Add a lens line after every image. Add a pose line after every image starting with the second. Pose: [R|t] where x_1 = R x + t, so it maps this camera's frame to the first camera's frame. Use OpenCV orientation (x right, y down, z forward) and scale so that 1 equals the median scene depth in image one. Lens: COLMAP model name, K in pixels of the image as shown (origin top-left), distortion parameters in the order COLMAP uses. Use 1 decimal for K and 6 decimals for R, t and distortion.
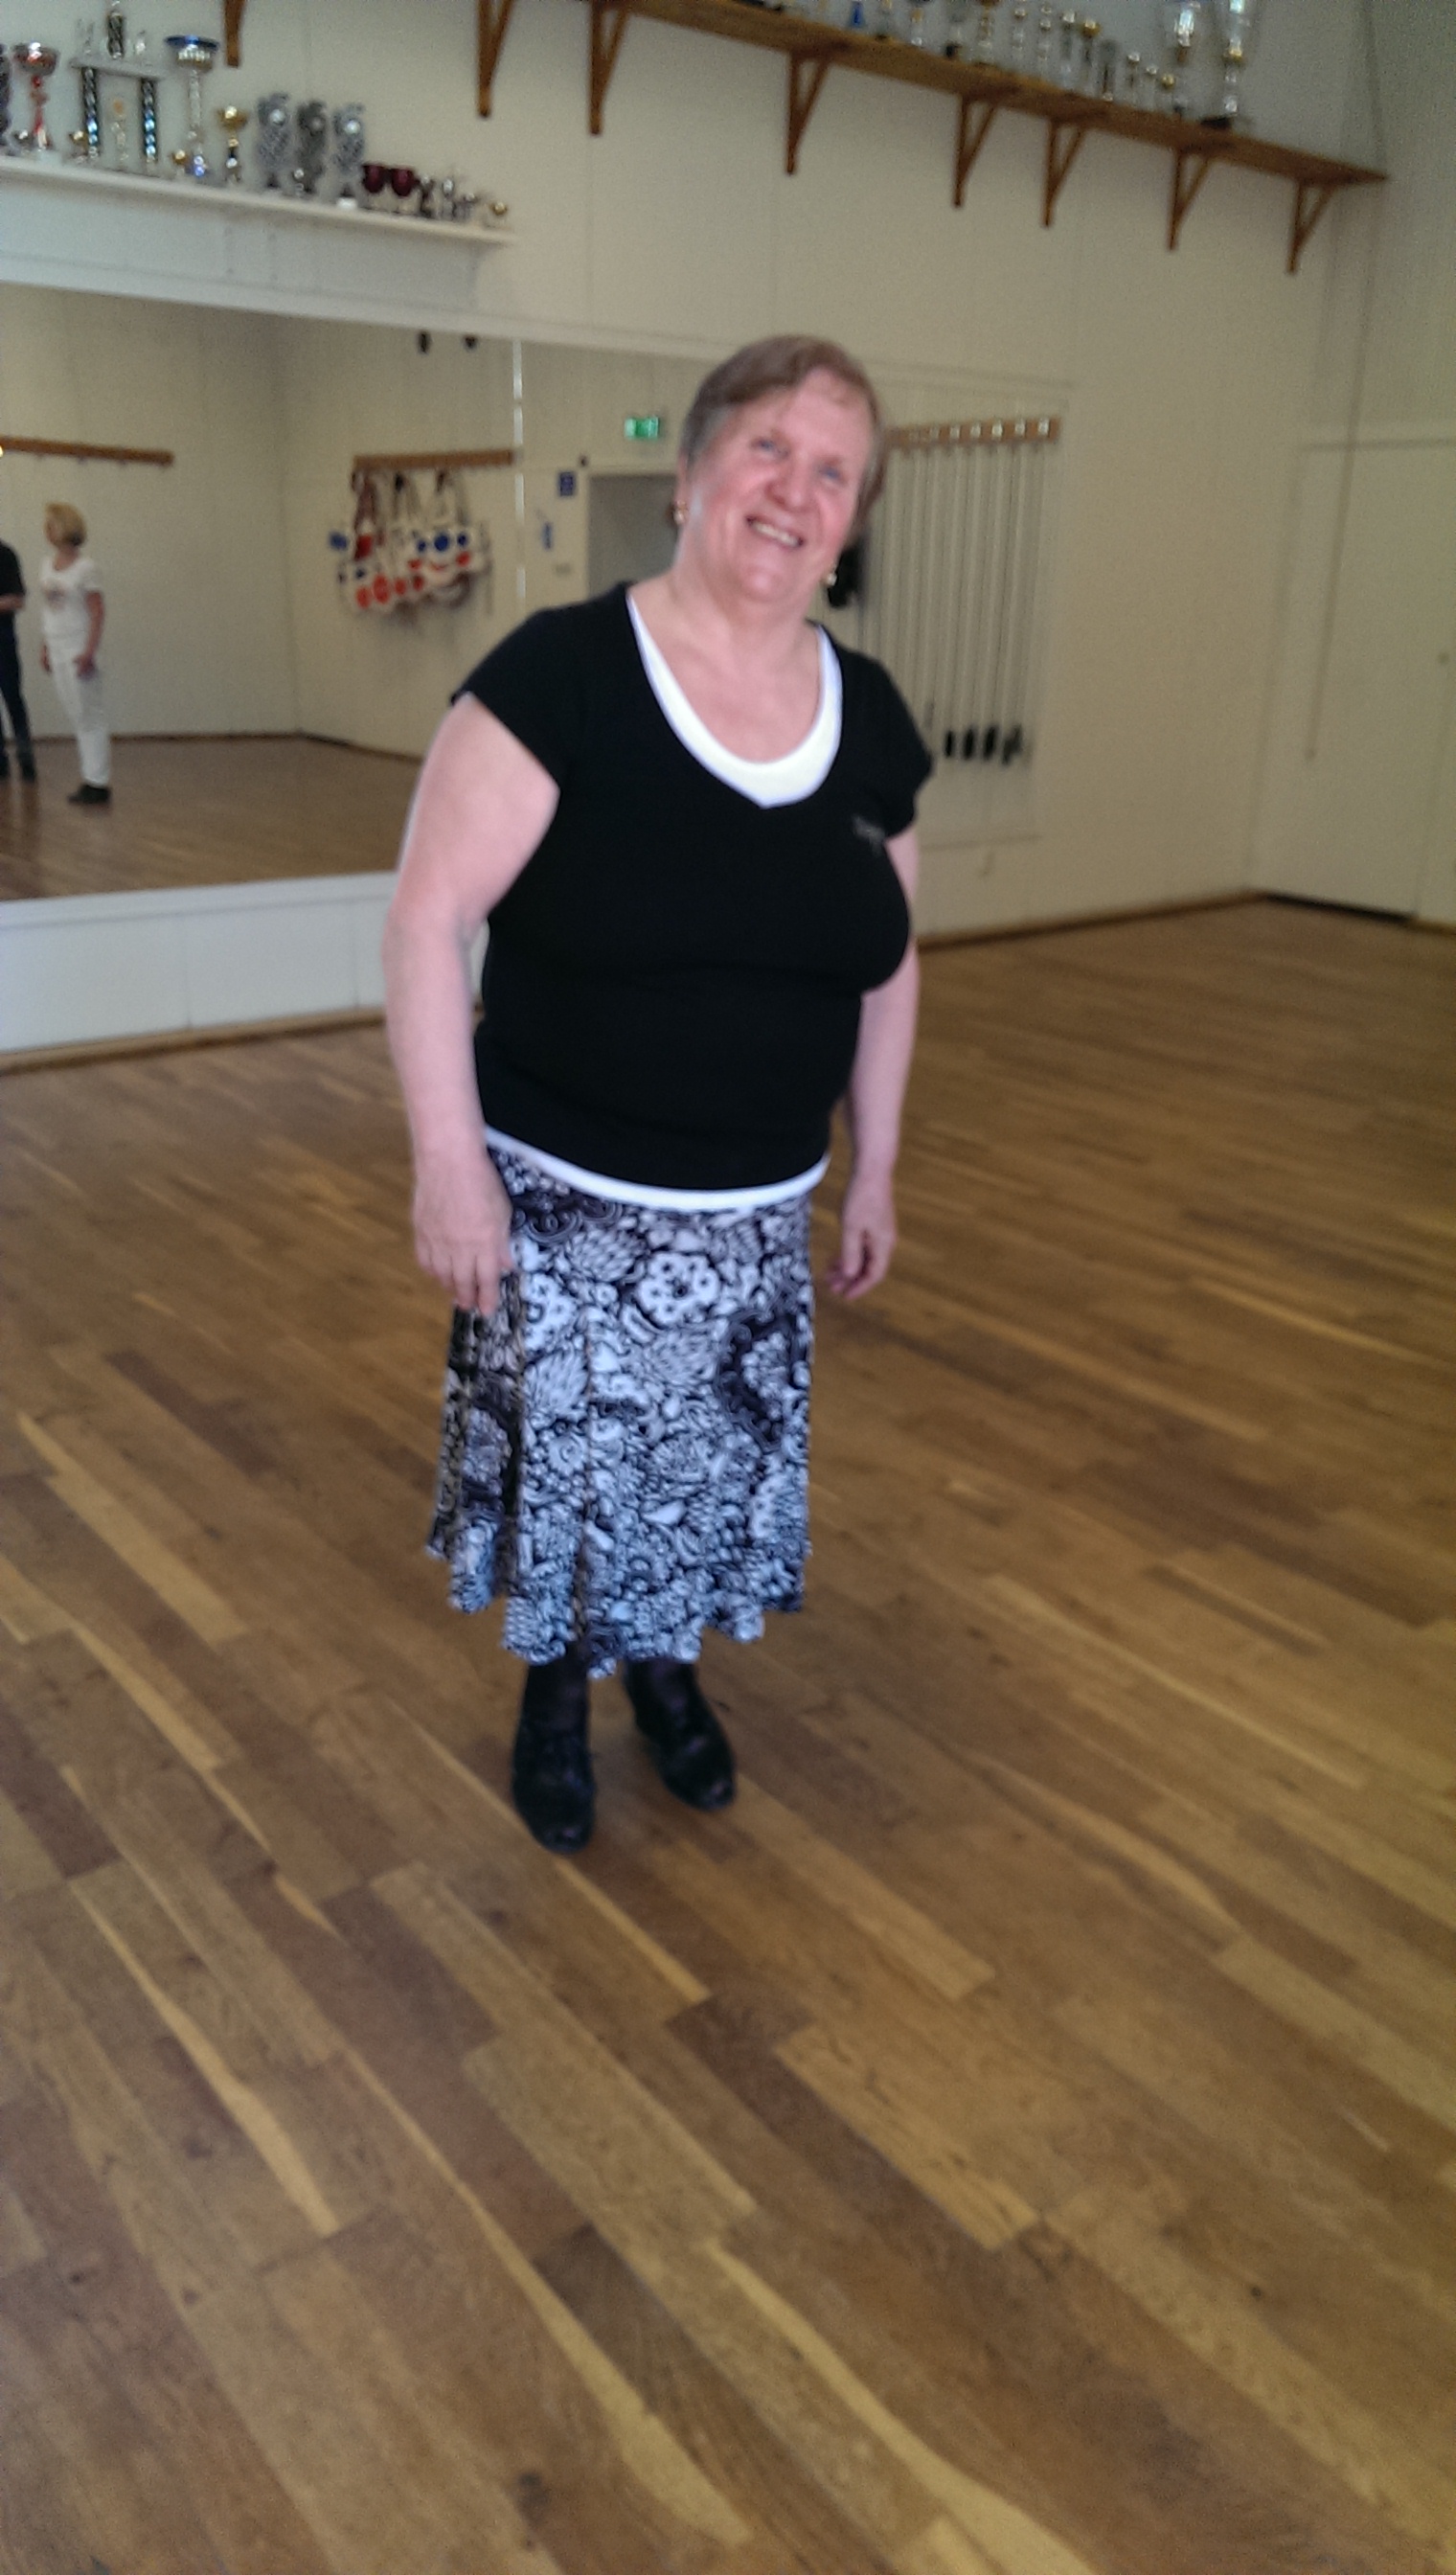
lens RADIAL K [[1841.9, 0, 772.3], [0, 1841.9, 1326.2], [0, 0, 1]] dist [0.044098, -0.047801]
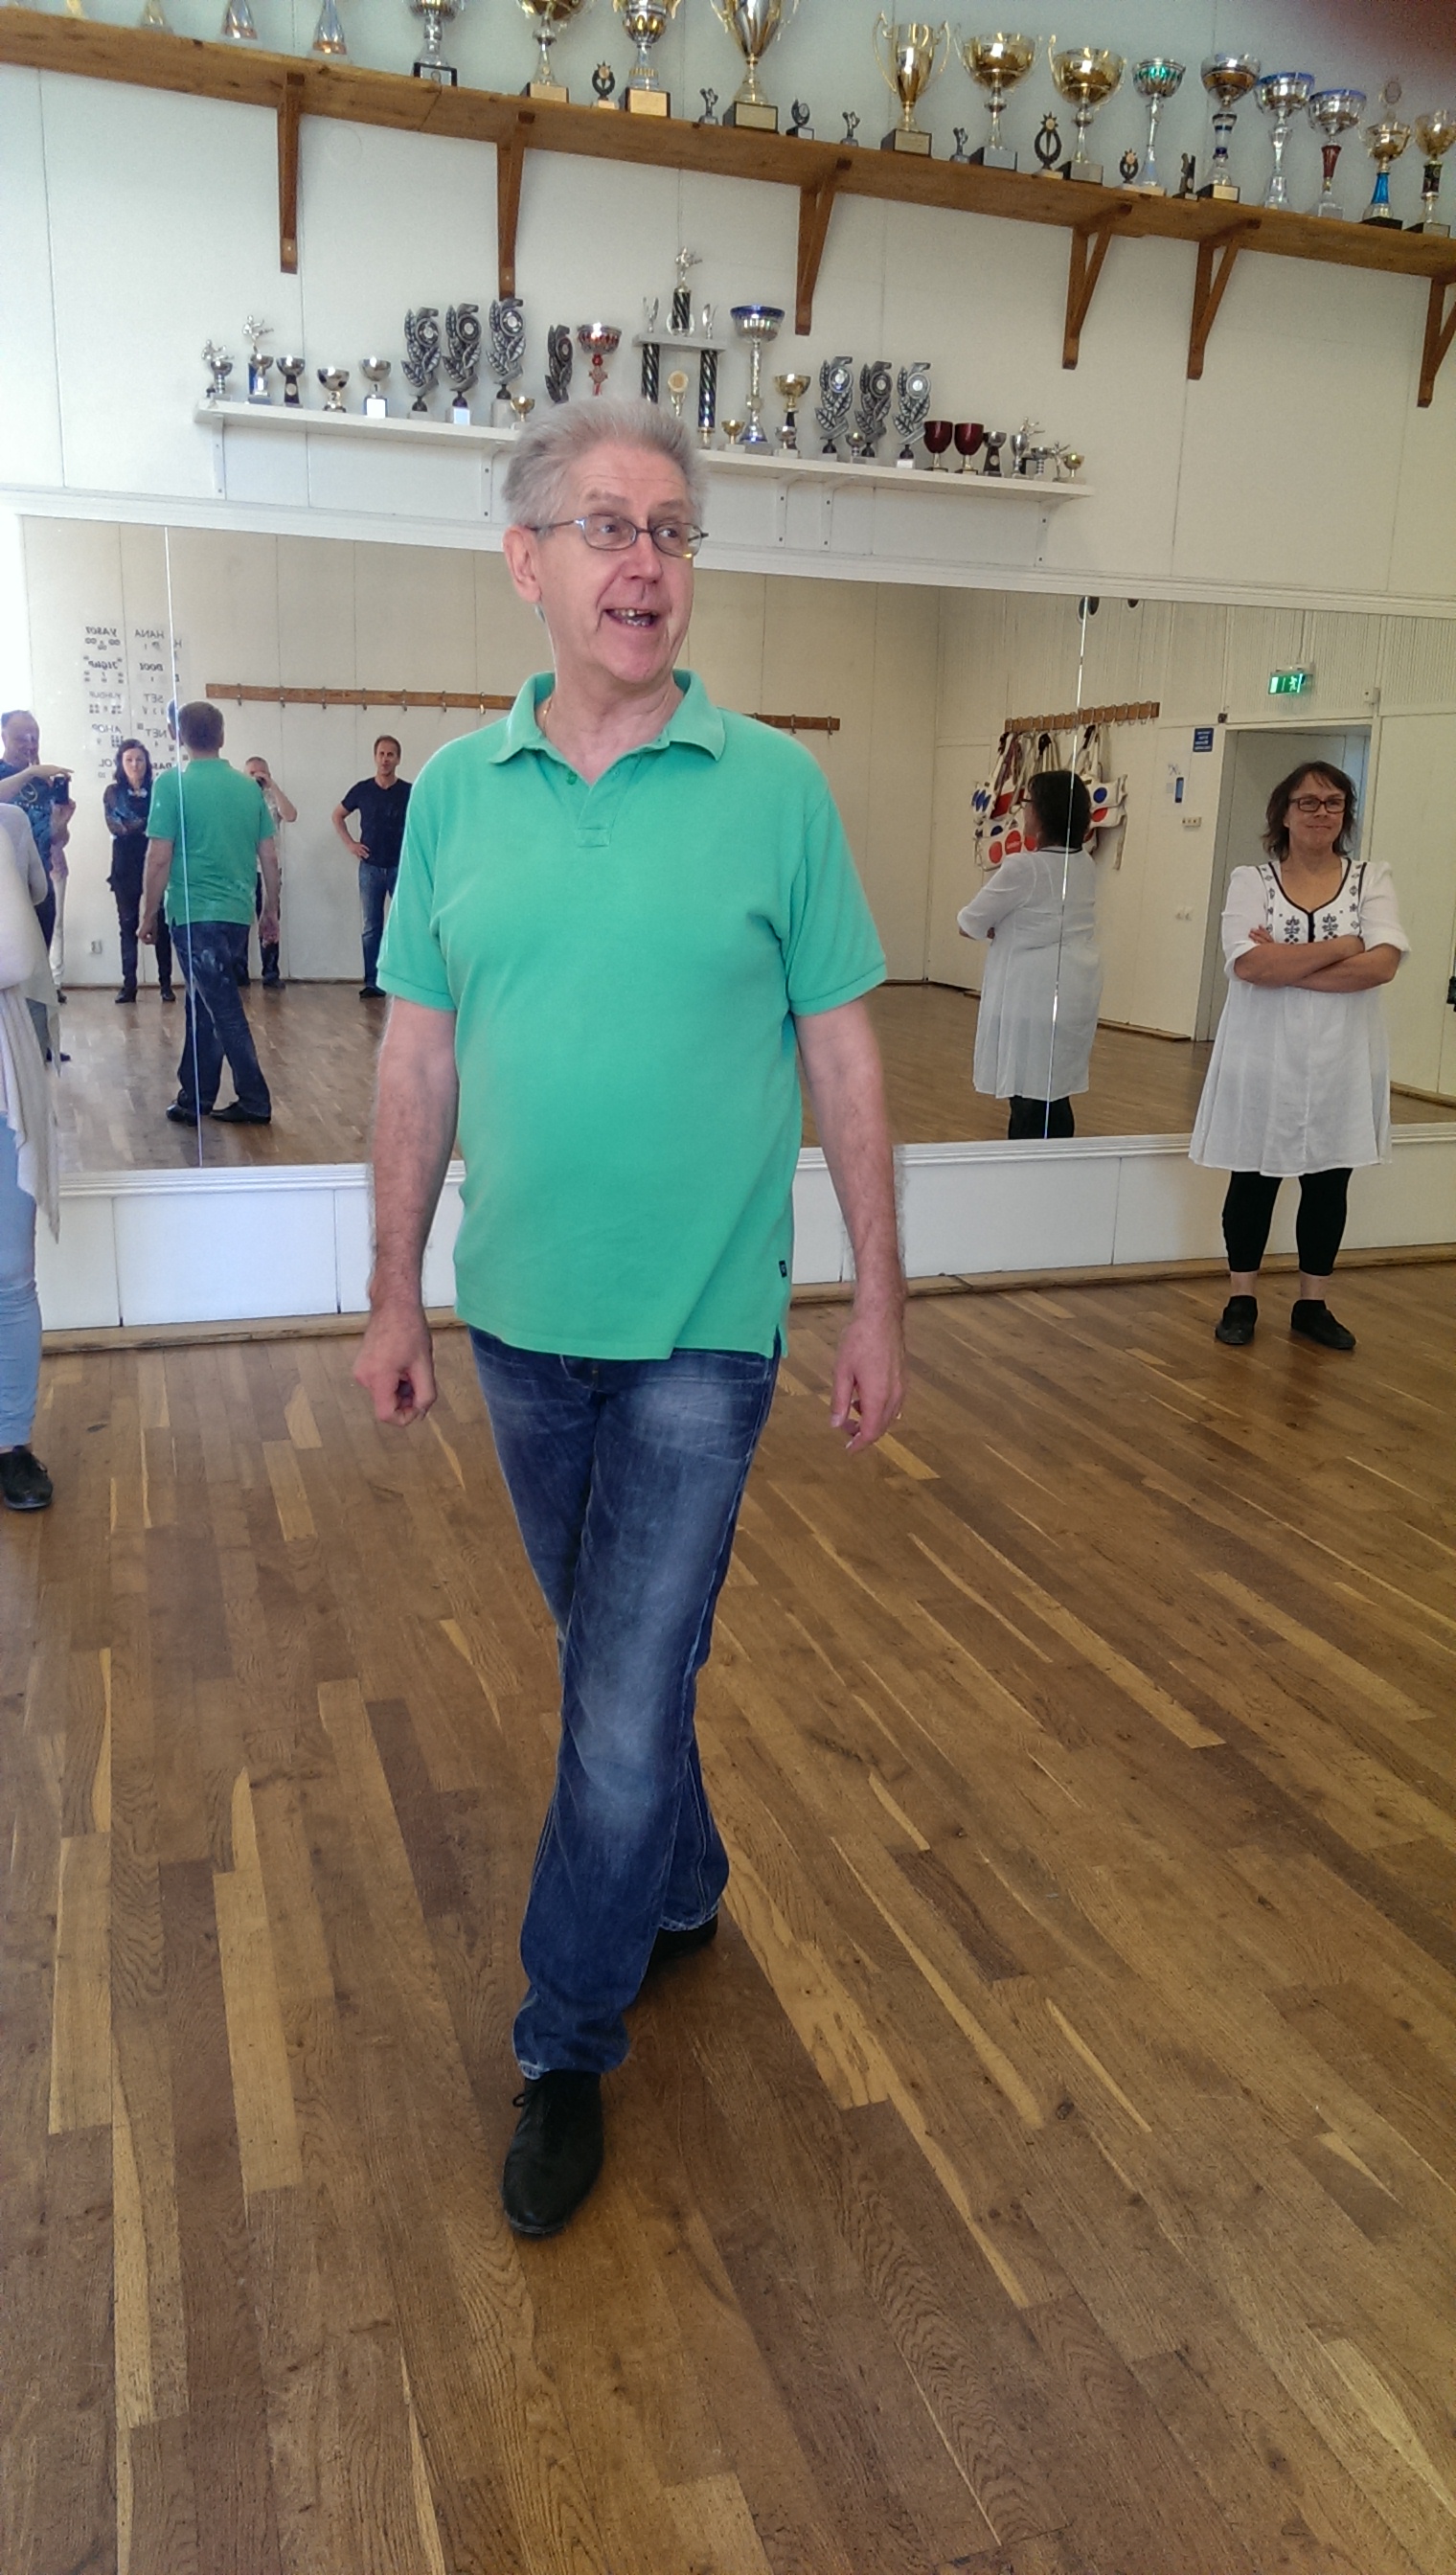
lens RADIAL K [[1841.9, 0, 788.0], [0, 1841.9, 1320.3], [0, 0, 1]] dist [0.044098, -0.047801]
pose [[0.939810, 0.095222, -0.328160, 0.068880], [-0.133987, 0.986168, -0.097569, -0.076086], [0.314331, 0.135665, 0.939570, 0.159174]]
